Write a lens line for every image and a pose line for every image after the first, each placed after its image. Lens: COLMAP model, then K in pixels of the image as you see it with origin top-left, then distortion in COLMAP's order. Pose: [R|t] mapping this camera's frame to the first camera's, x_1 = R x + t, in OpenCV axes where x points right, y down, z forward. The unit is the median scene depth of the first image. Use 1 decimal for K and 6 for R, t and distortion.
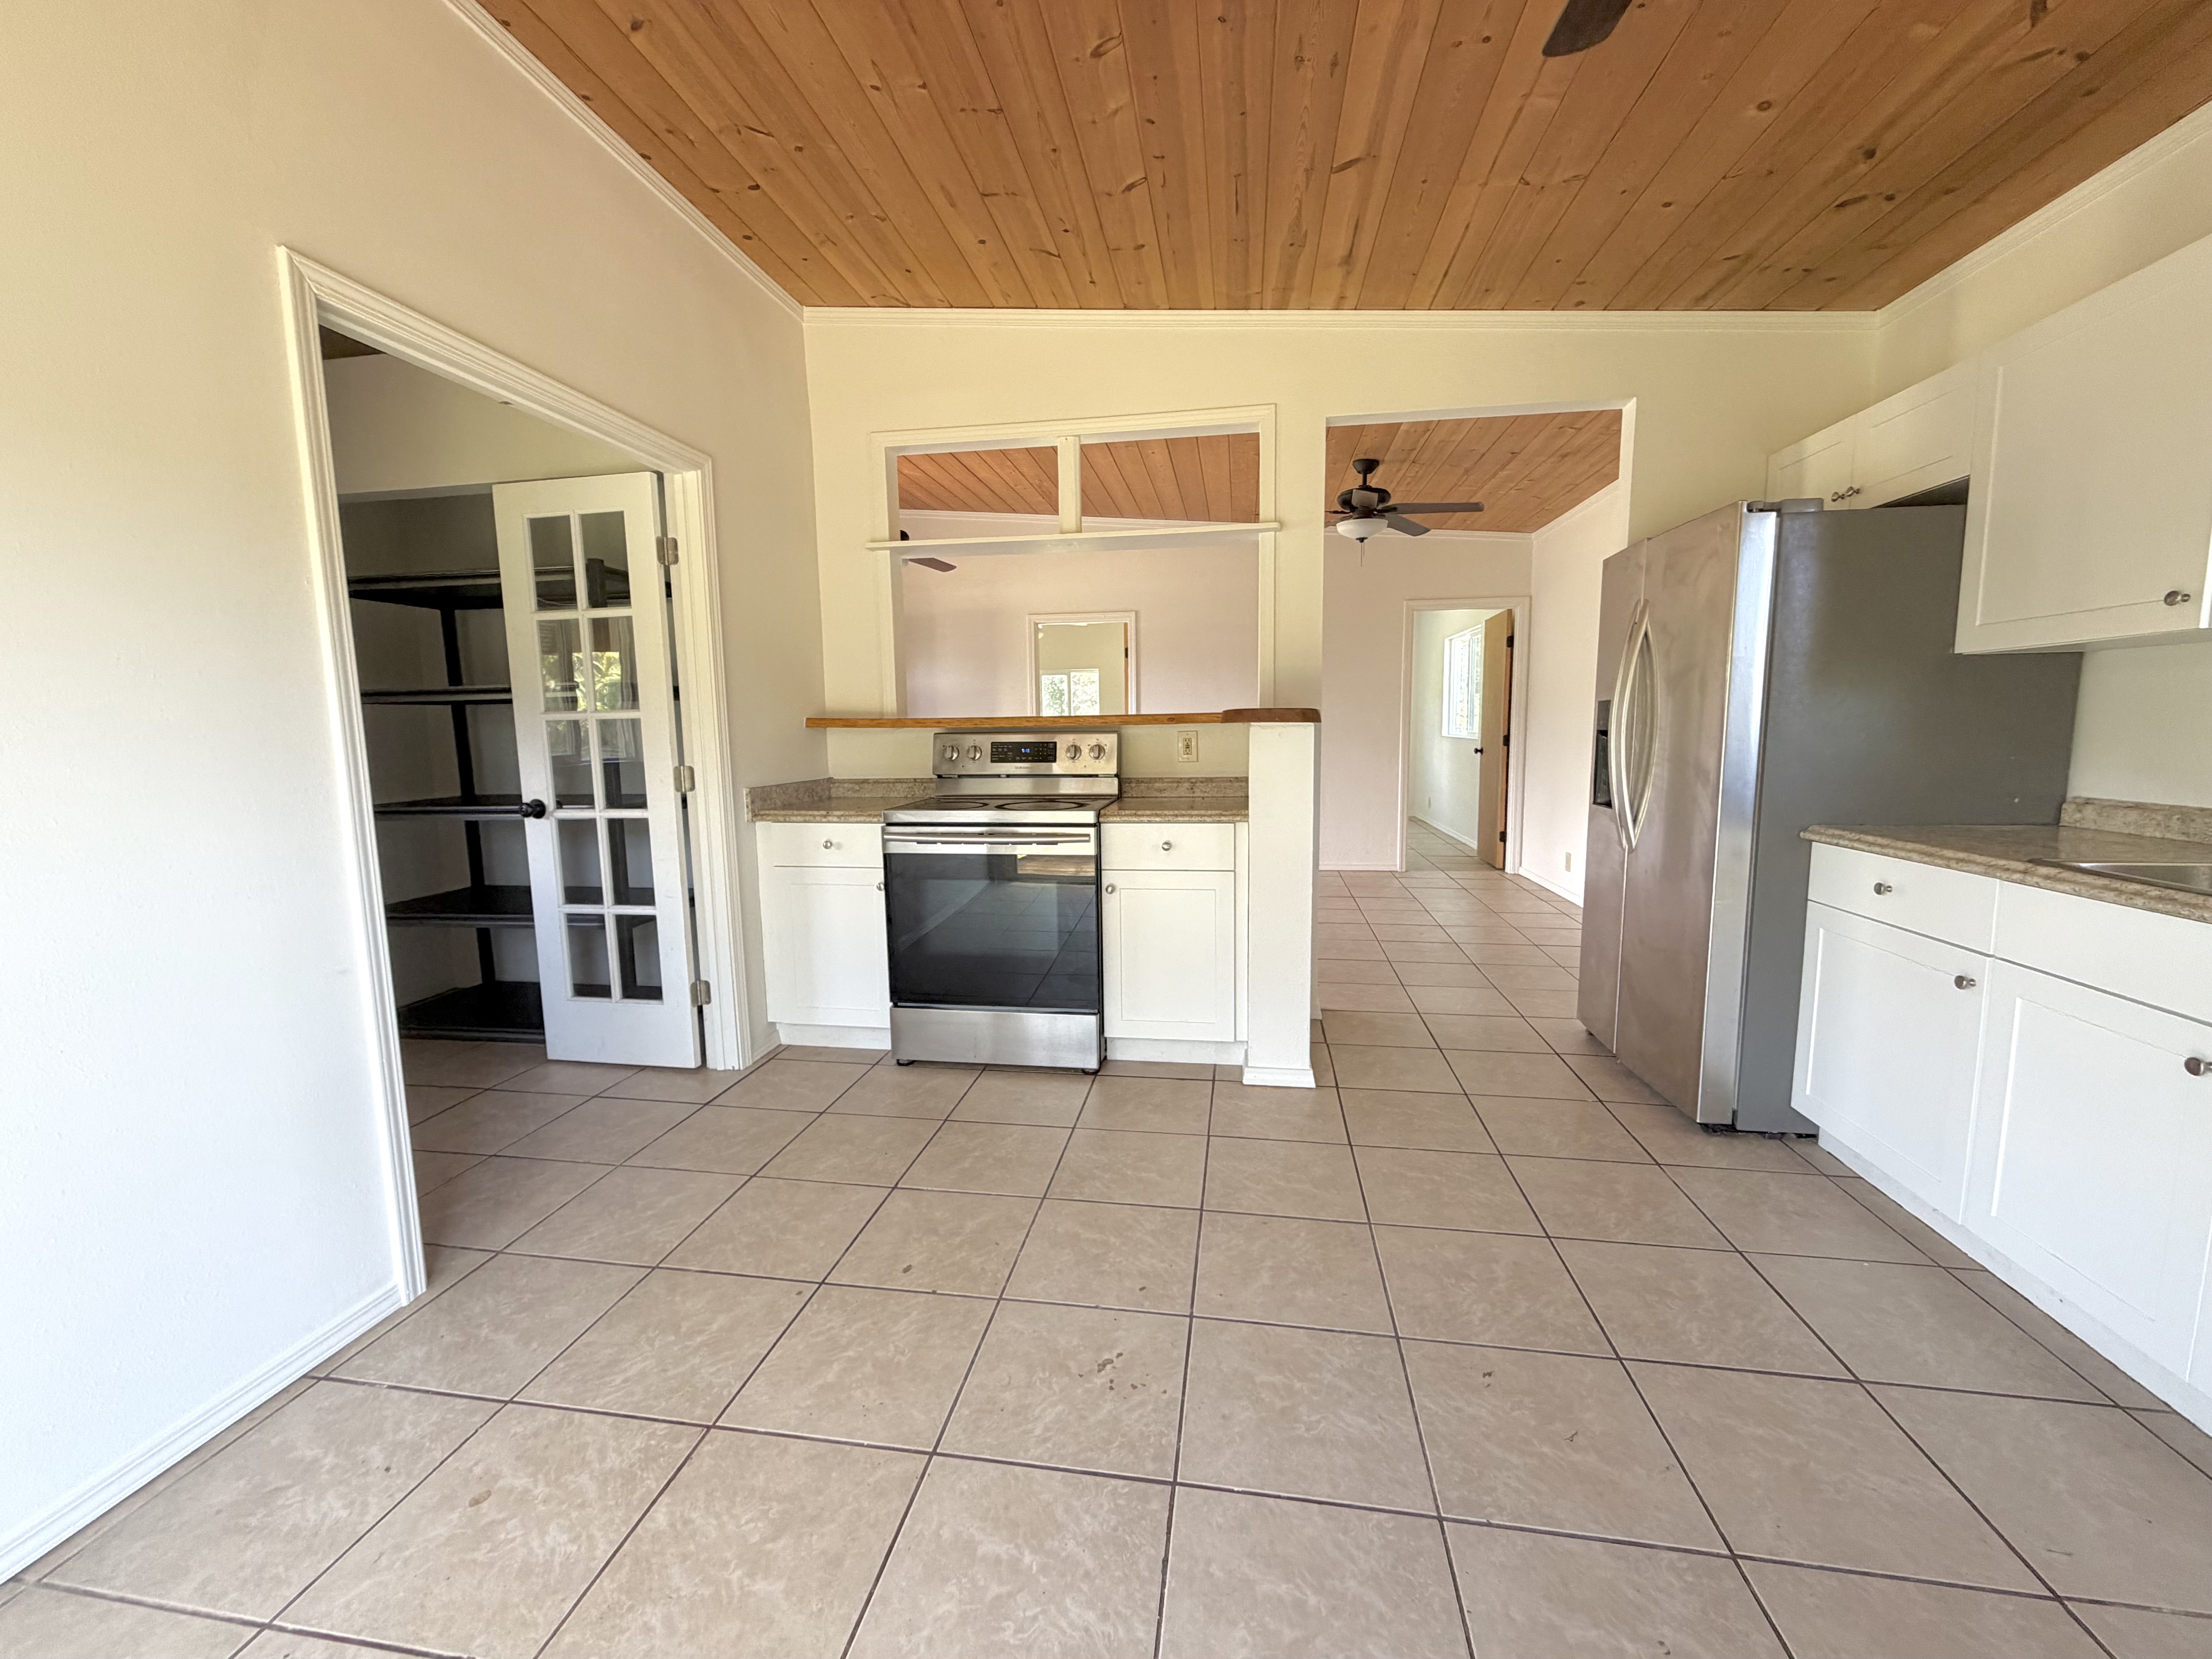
lens RADIAL K [[882.9, 0, 1107.5], [0, 882.9, 825.3], [0, 0, 1]] dist [0.000839, 0.000269]
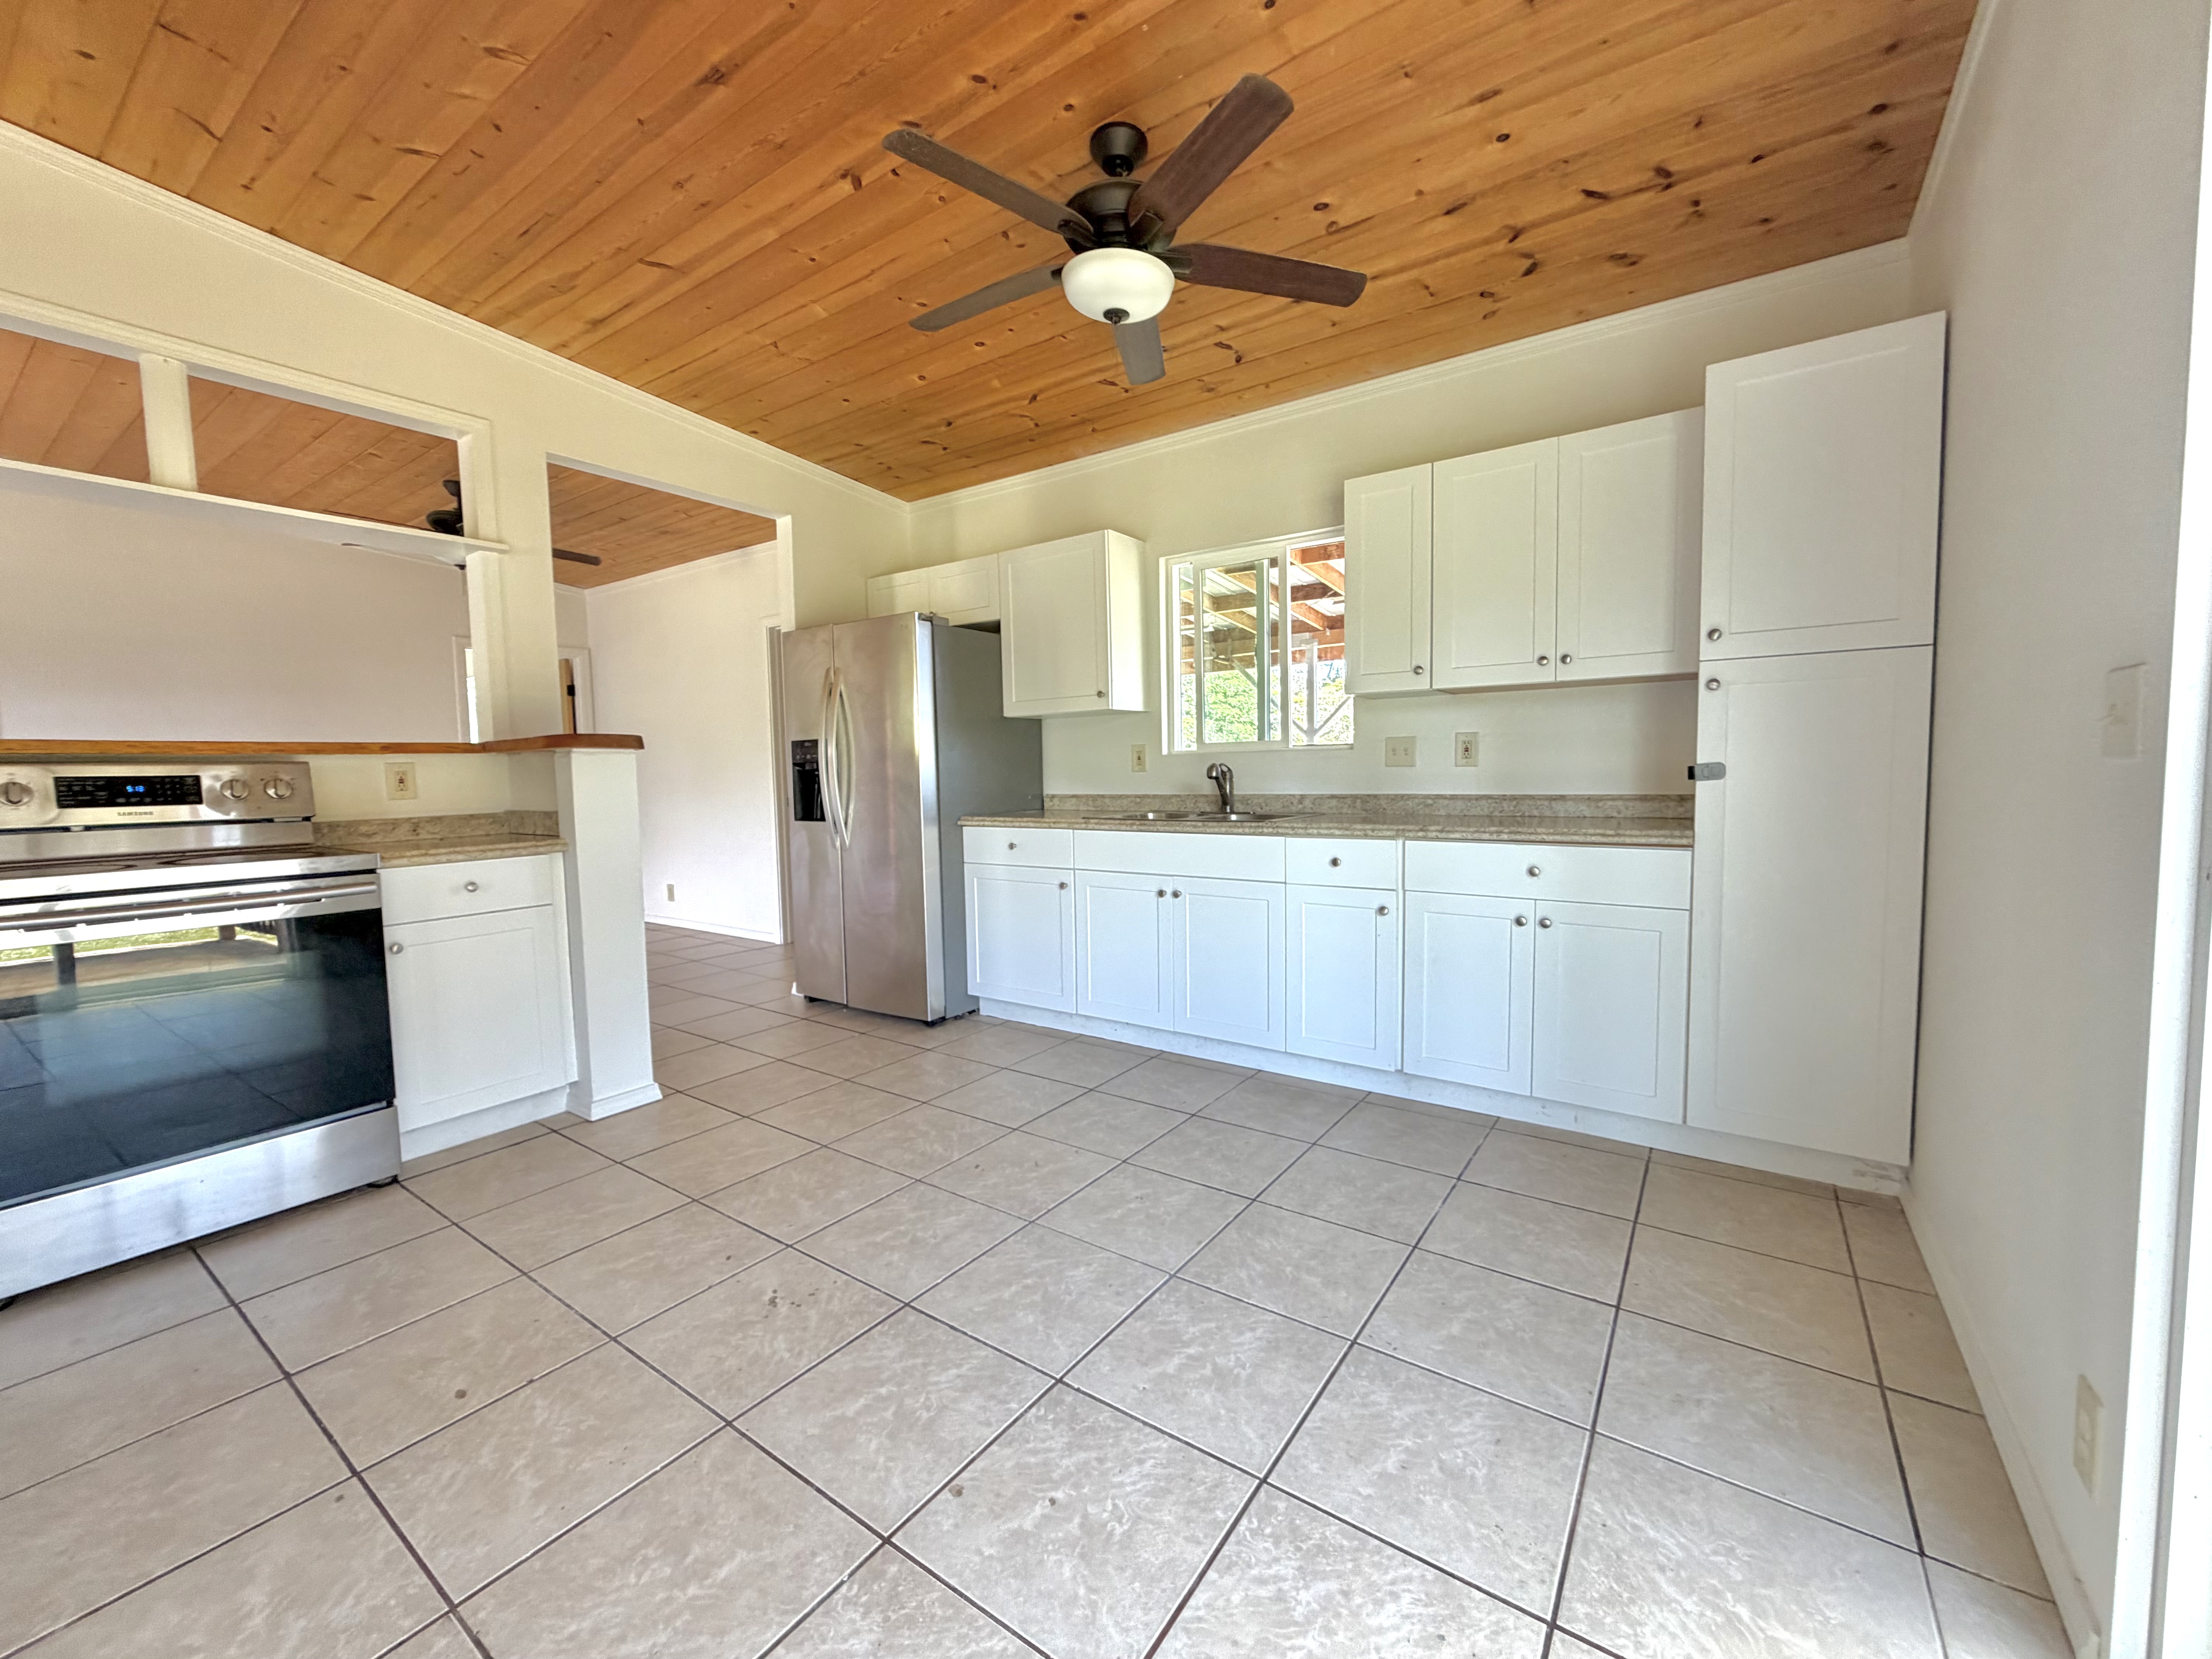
lens RADIAL K [[882.9, 0, 1095.1], [0, 882.9, 825.2], [0, 0, 1]] dist [0.000839, 0.000269]
pose [[0.447060, -0.054108, 0.892866, -0.529719], [0.115621, 0.993291, 0.002302, 0.038928], [-0.887000, 0.102205, 0.450317, 0.051199]]
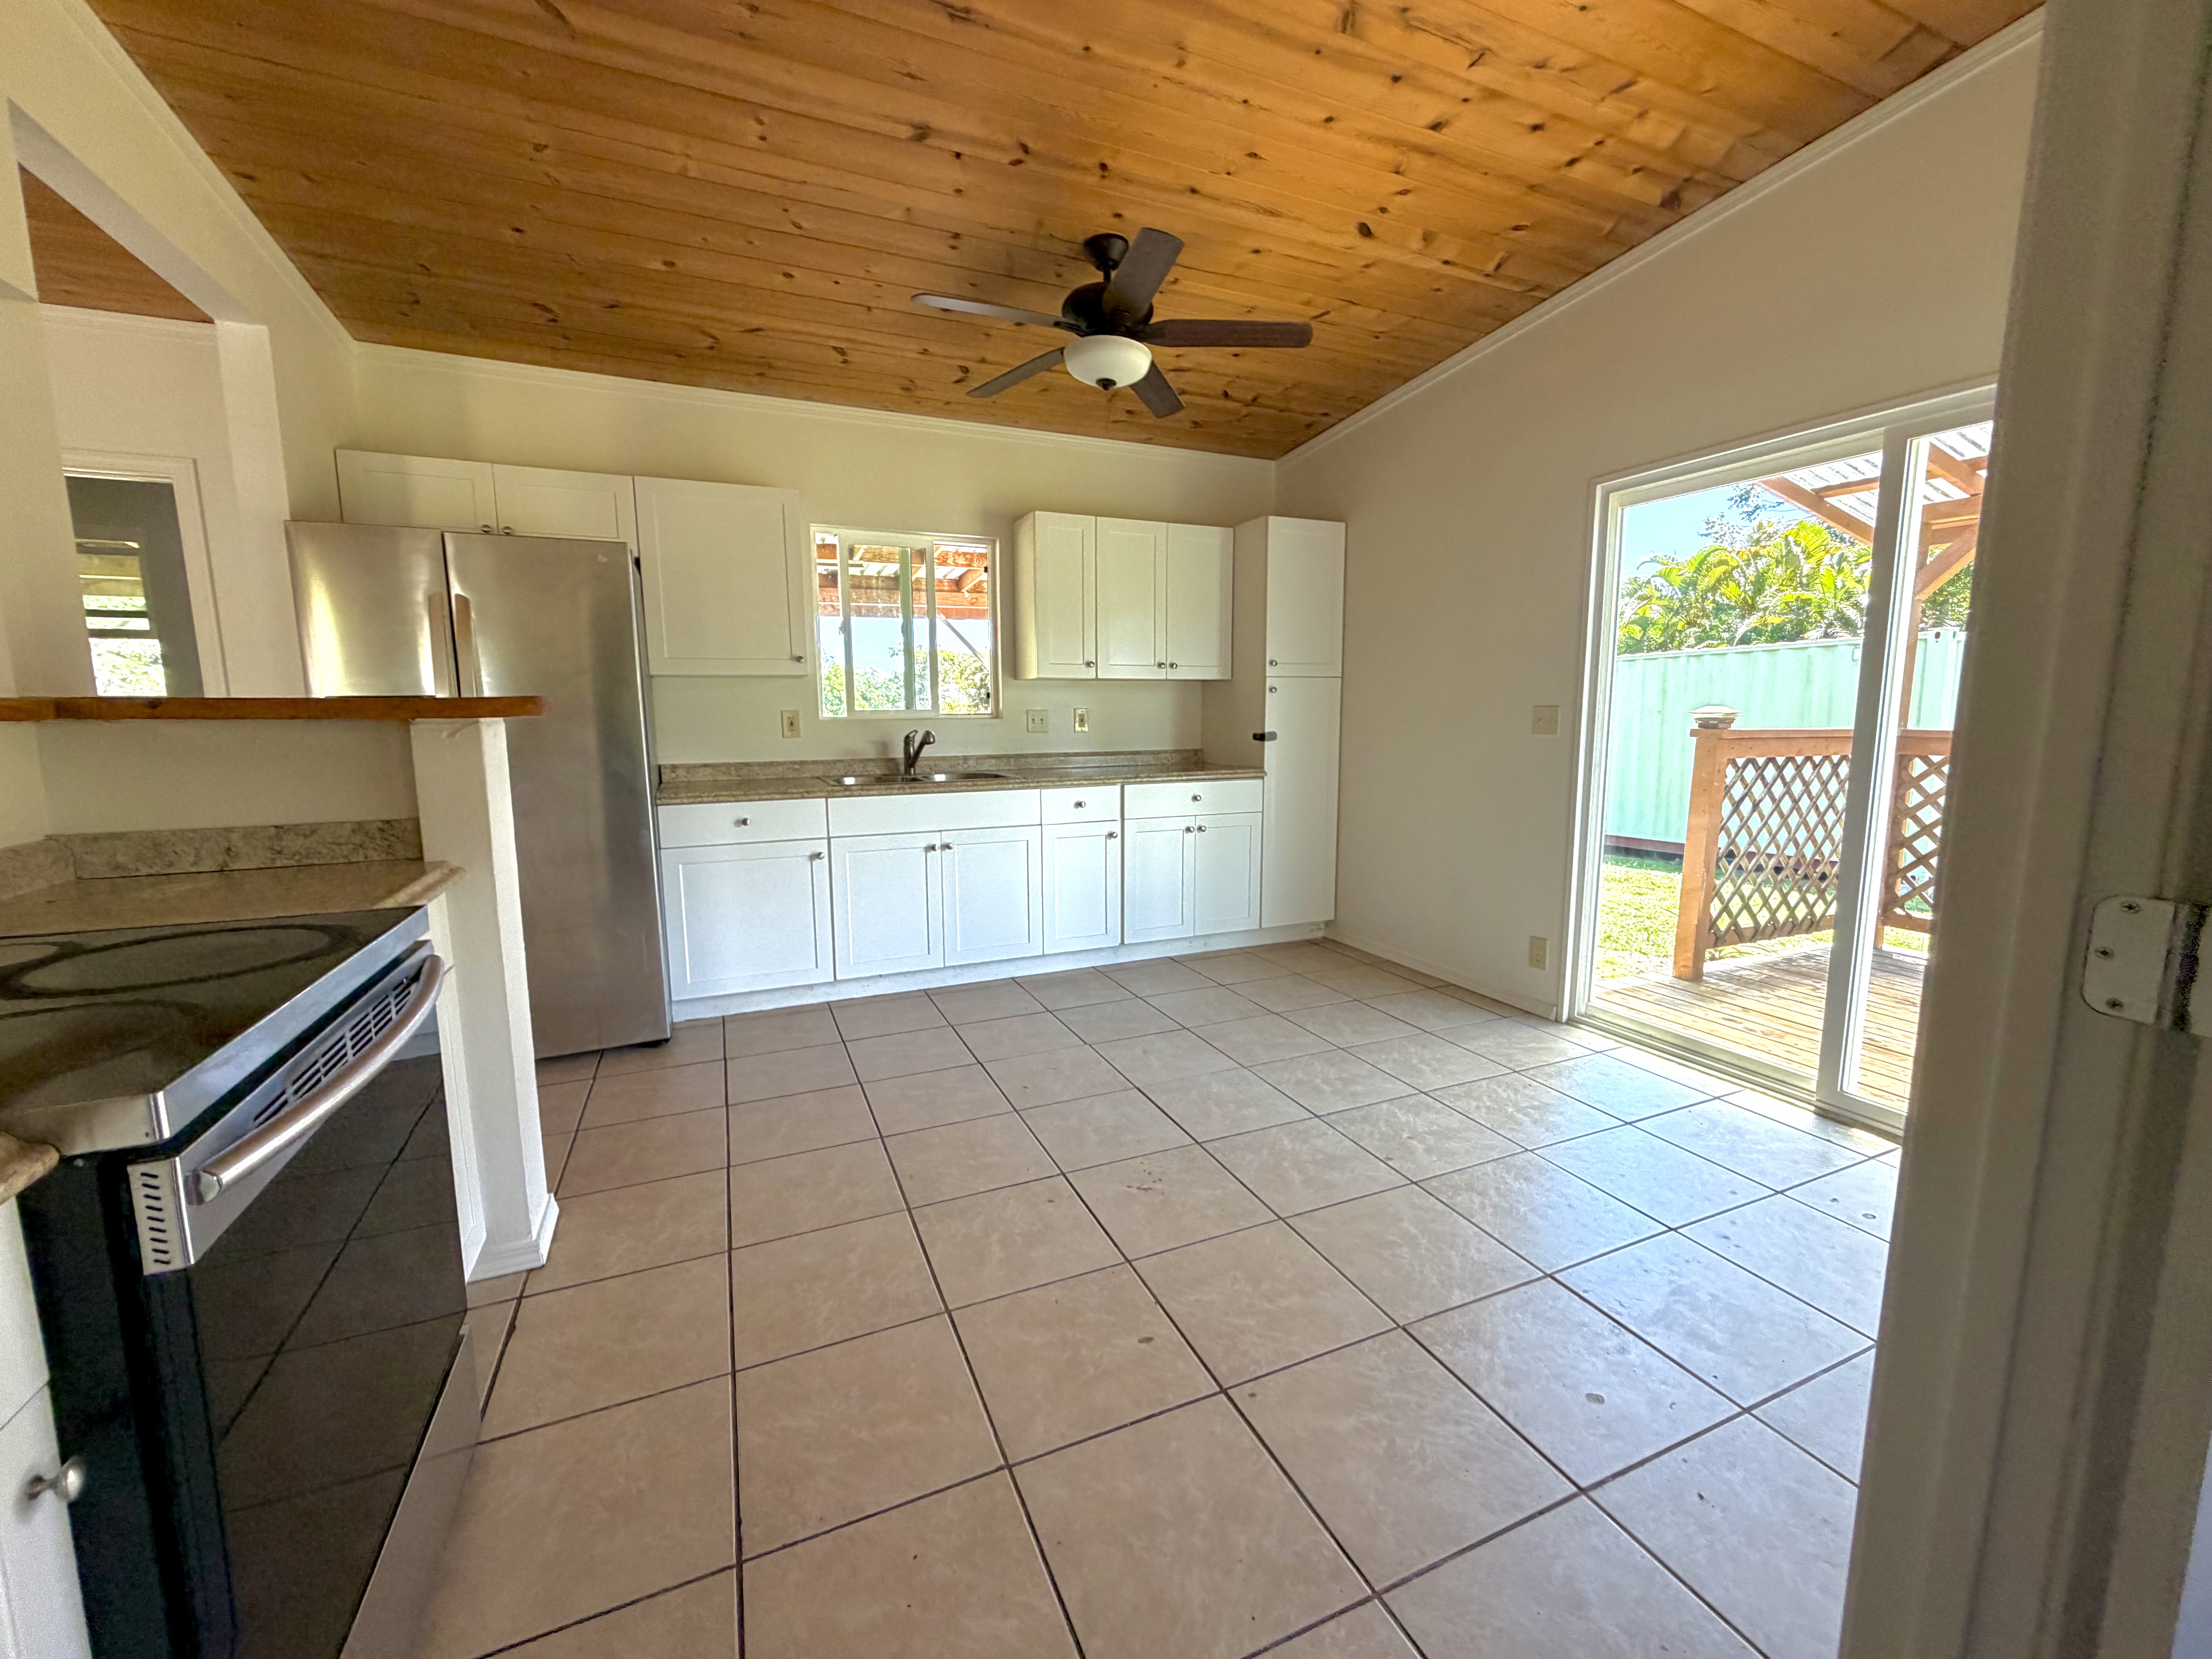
lens RADIAL K [[882.9, 0, 1096.2], [0, 882.9, 827.2], [0, 0, 1]] dist [0.000839, 0.000269]
pose [[-0.533862, -0.094139, 0.840315, -0.701804], [0.110985, 0.977385, 0.180005, -0.118038], [-0.838256, 0.189360, -0.511340, 1.109154]]
